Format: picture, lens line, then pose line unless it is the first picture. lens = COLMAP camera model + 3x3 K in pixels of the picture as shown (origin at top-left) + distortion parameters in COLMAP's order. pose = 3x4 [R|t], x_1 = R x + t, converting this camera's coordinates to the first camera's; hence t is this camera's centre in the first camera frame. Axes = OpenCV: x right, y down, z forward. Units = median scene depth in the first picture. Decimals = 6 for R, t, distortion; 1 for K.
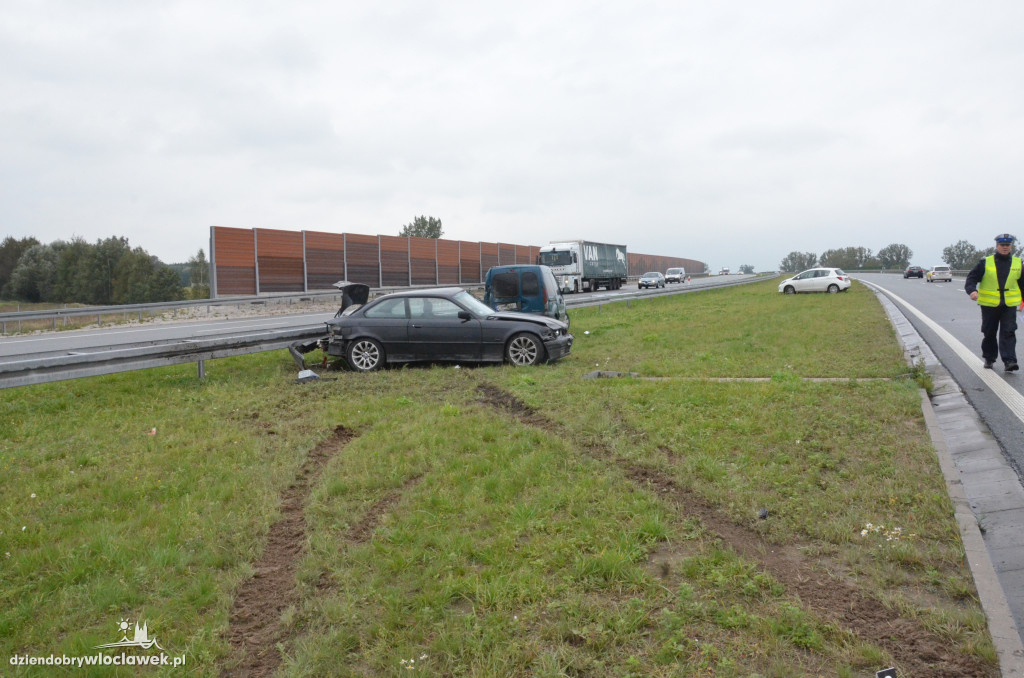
lens RADIAL K [[793.6, 0, 514.1], [0, 793.6, 356.1], [0, 0, 1]] dist [-0.038270, 0.007009]
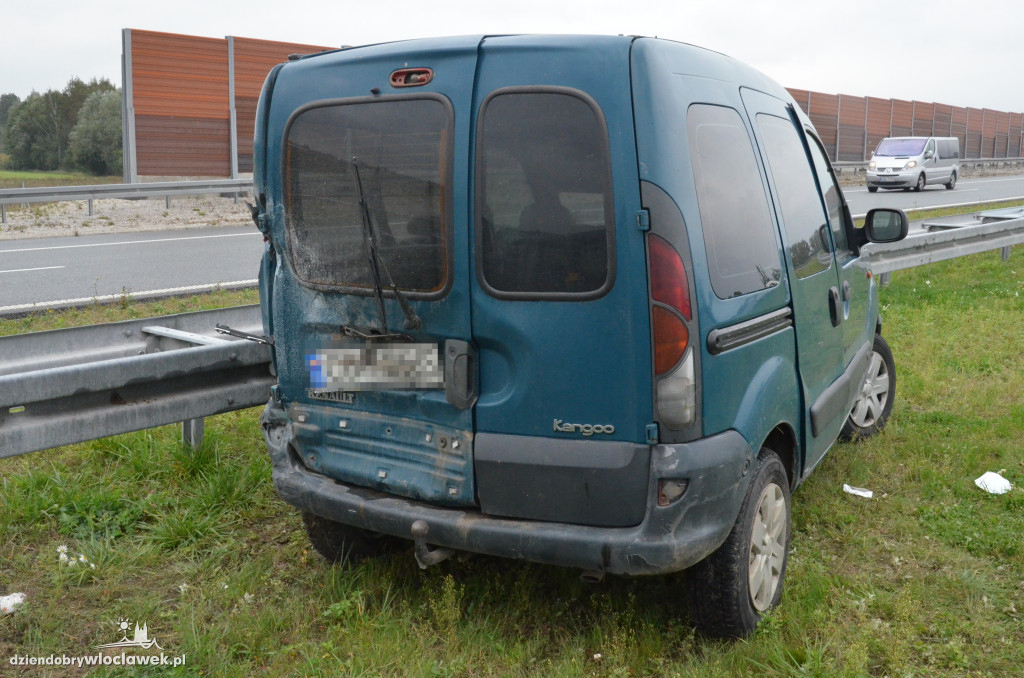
lens RADIAL K [[1156.8, 0, 523.3], [0, 1156.8, 358.0], [0, 0, 1]] dist [-0.037027, 0.042932]
pose [[0.967840, 0.064334, -0.243202, 0.079482], [-0.045252, 0.995500, 0.083257, -0.108335], [0.247464, -0.069574, 0.966396, 1.115989]]
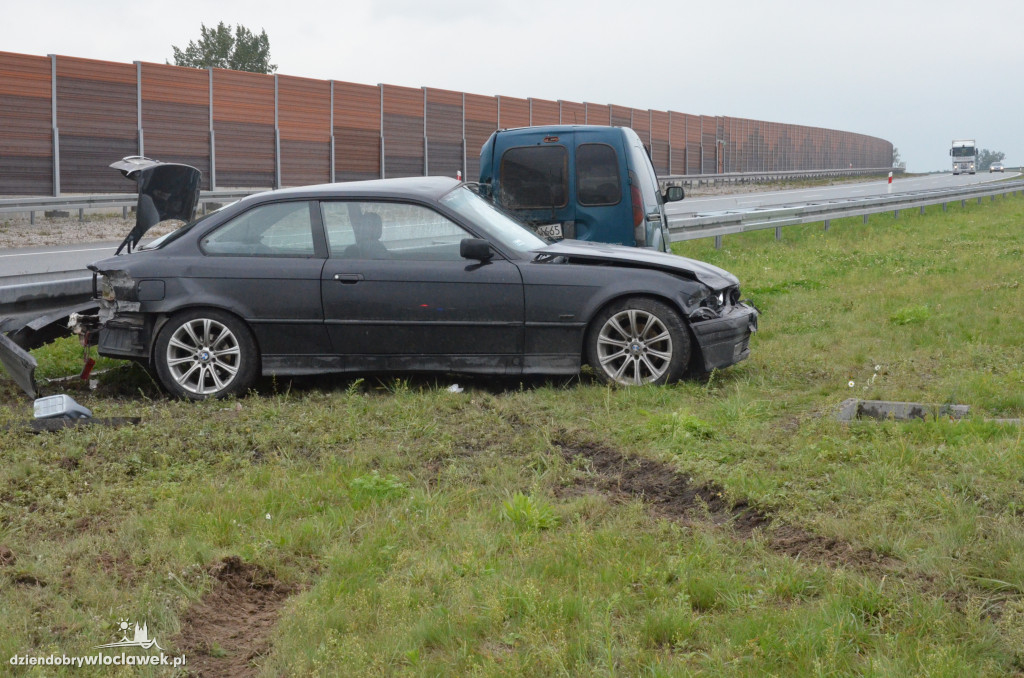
lens RADIAL K [[1896.1, 0, 512.0], [0, 1896.1, 339.0], [0, 0, 1]] dist [-0.003235, 0.193614]
pose [[0.999066, 0.005303, 0.042877, -0.081230], [-0.004714, 0.999893, -0.013825, 0.002499], [-0.042946, 0.013610, 0.998985, 0.109724]]
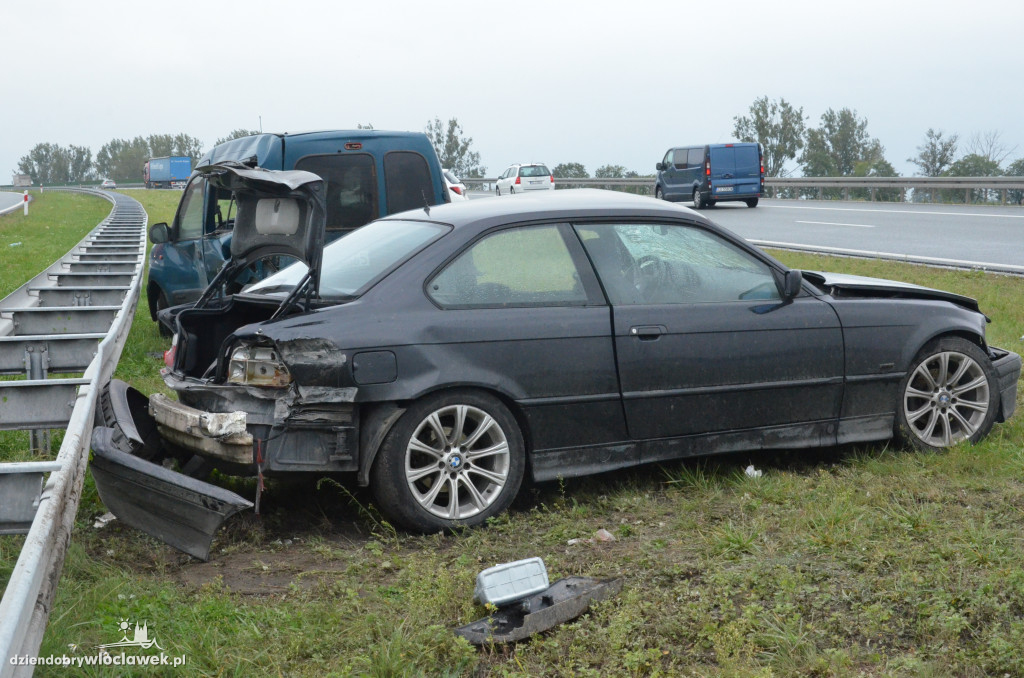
lens RADIAL K [[1677.8, 0, 512.0], [0, 1677.8, 339.0], [0, 0, 1]] dist [-0.035340, 0.053475]
pose [[0.805840, -0.051643, 0.589878, -0.471811], [0.060936, 0.998133, 0.004139, -0.039409], [-0.588990, 0.032609, 0.807482, 0.565872]]
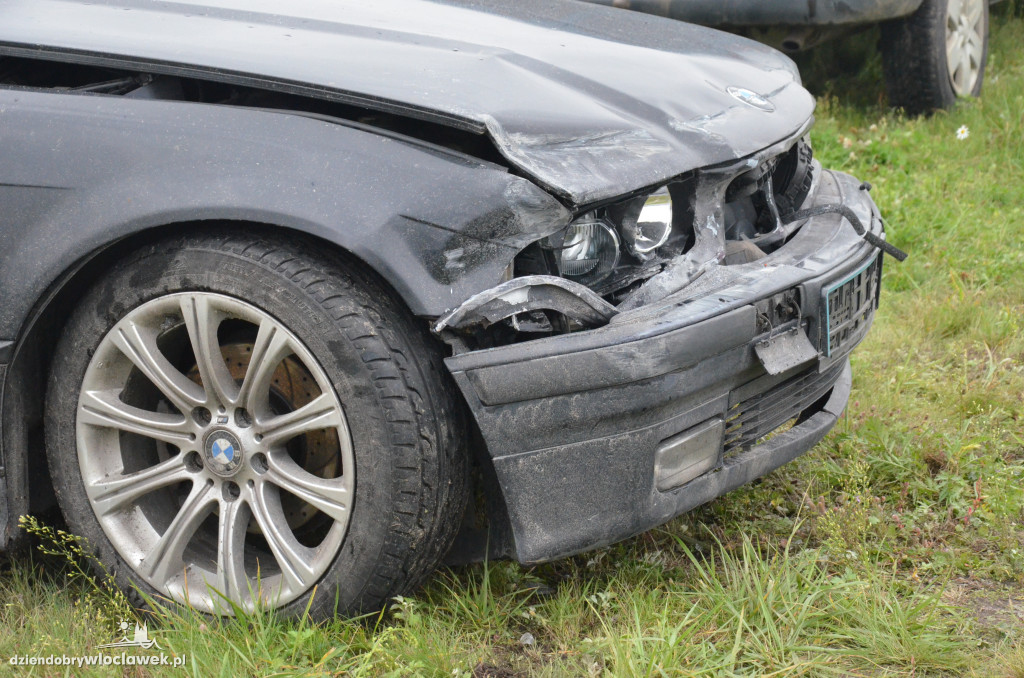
lens RADIAL K [[3521.7, 0, 484.6], [0, 3521.7, 340.2], [0, 0, 1]] dist [0.027841, 2.617767]
pose [[0.985081, 0.027023, -0.169955, 0.101724], [-0.010241, 0.995049, 0.098853, -0.054425], [0.171785, -0.095638, 0.980481, 0.604853]]
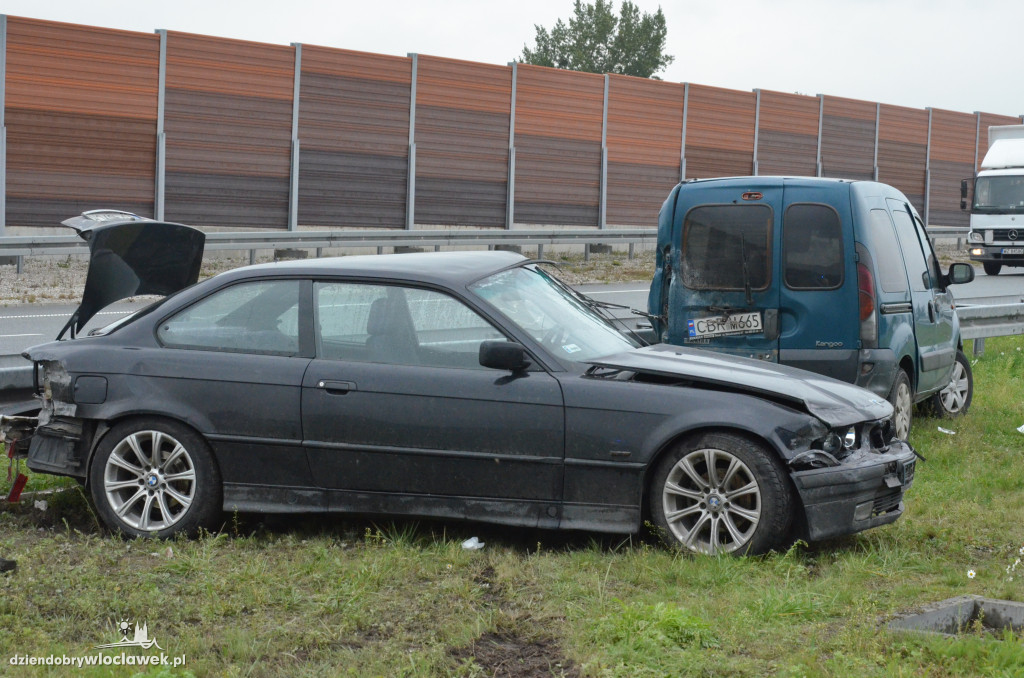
lens RADIAL K [[2595.2, 0, 512.0], [0, 2595.2, 339.0], [0, 0, 1]] dist [-0.029708, 0.957664]
pose [[0.987944, 0.050389, -0.146385, 0.067552], [-0.057070, 0.997495, -0.041796, -0.019504], [0.143912, 0.049646, 0.988344, 0.115402]]
